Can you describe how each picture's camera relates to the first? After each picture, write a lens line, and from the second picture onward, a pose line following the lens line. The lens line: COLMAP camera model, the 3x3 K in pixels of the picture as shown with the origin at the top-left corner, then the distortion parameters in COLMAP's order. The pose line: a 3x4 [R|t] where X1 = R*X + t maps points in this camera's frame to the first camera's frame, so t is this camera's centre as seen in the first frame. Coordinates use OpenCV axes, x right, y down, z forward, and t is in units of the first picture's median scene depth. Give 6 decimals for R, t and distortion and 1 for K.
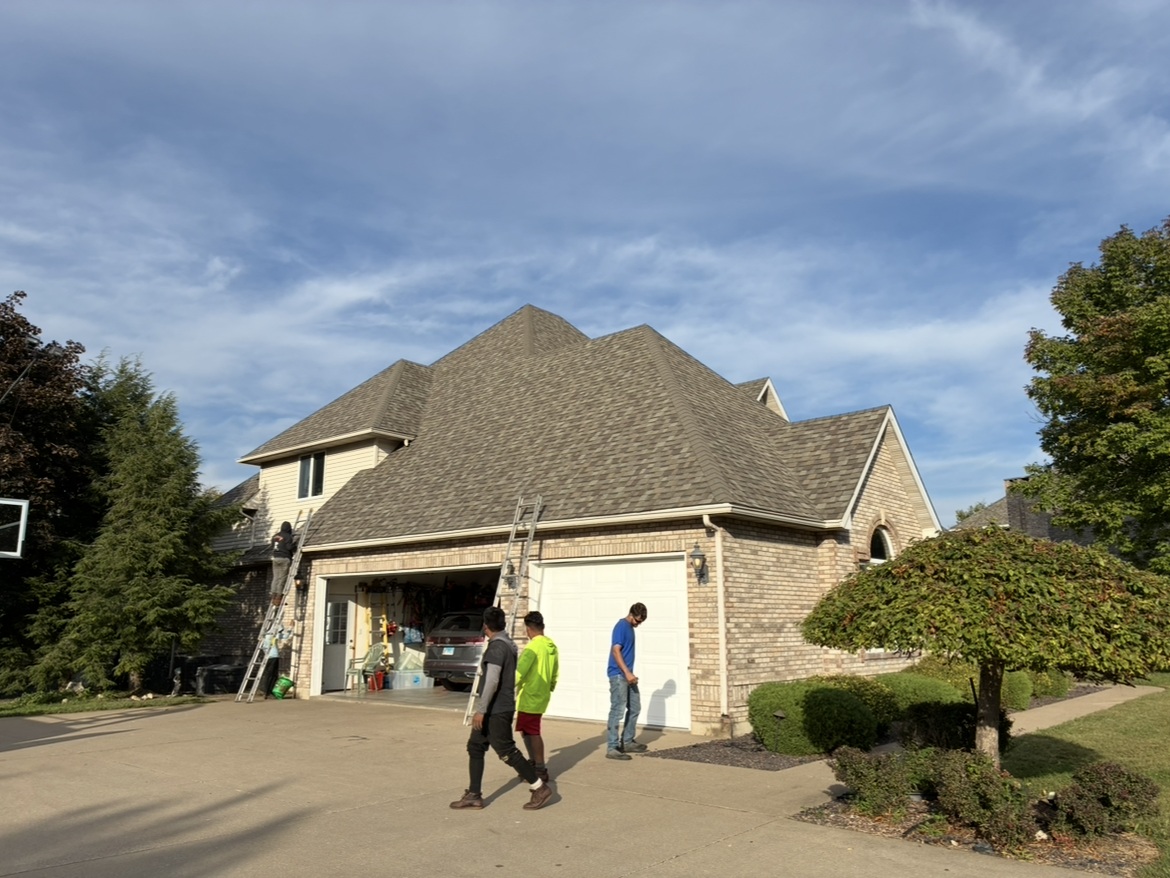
lens RADIAL K [[886.5, 0, 560.0], [0, 886.5, 431.7], [0, 0, 1]] dist [0.006455, -0.053804]
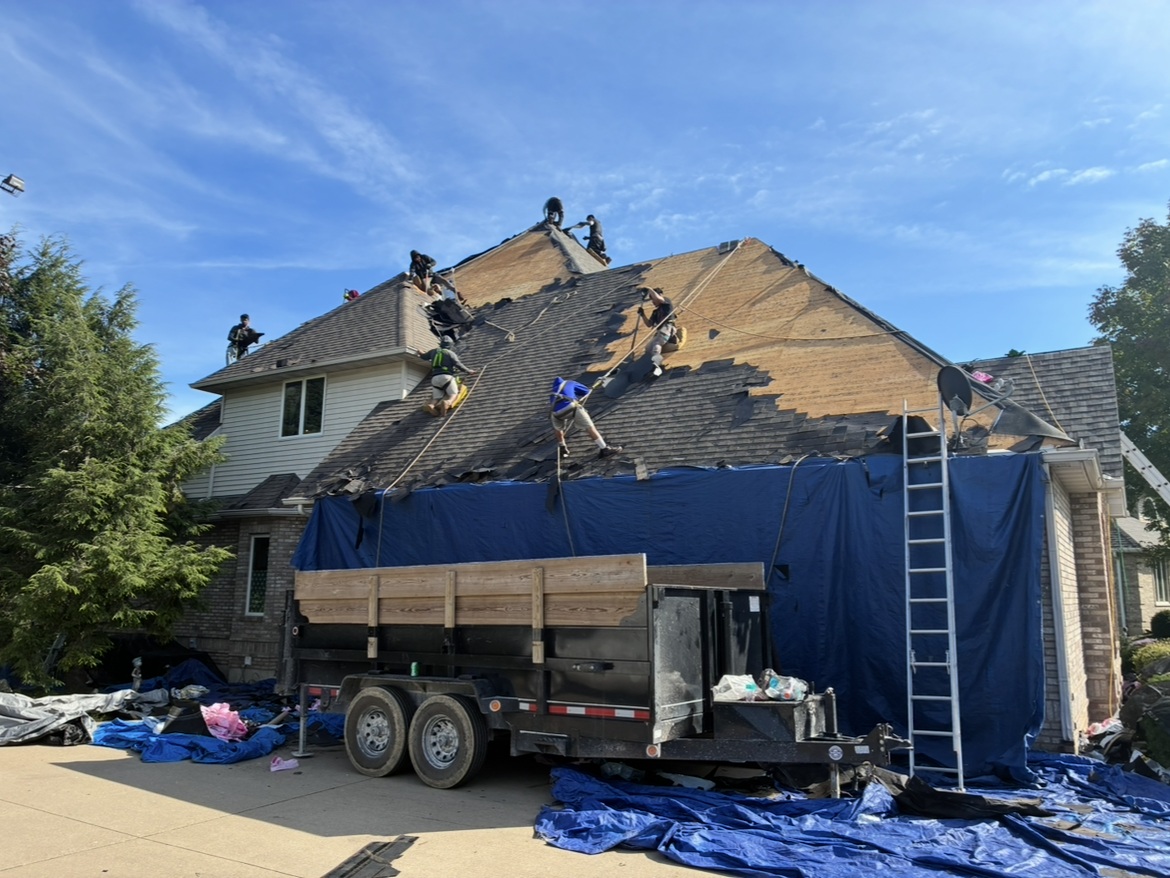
lens RADIAL K [[885.7, 0, 583.9], [0, 885.7, 428.6], [0, 0, 1]] dist [0.078592, -0.161067]
pose [[0.984154, 0.040805, 0.172554, -0.245419], [-0.046983, 0.998387, 0.031870, 0.044572], [-0.170975, -0.039472, 0.984484, 0.264329]]
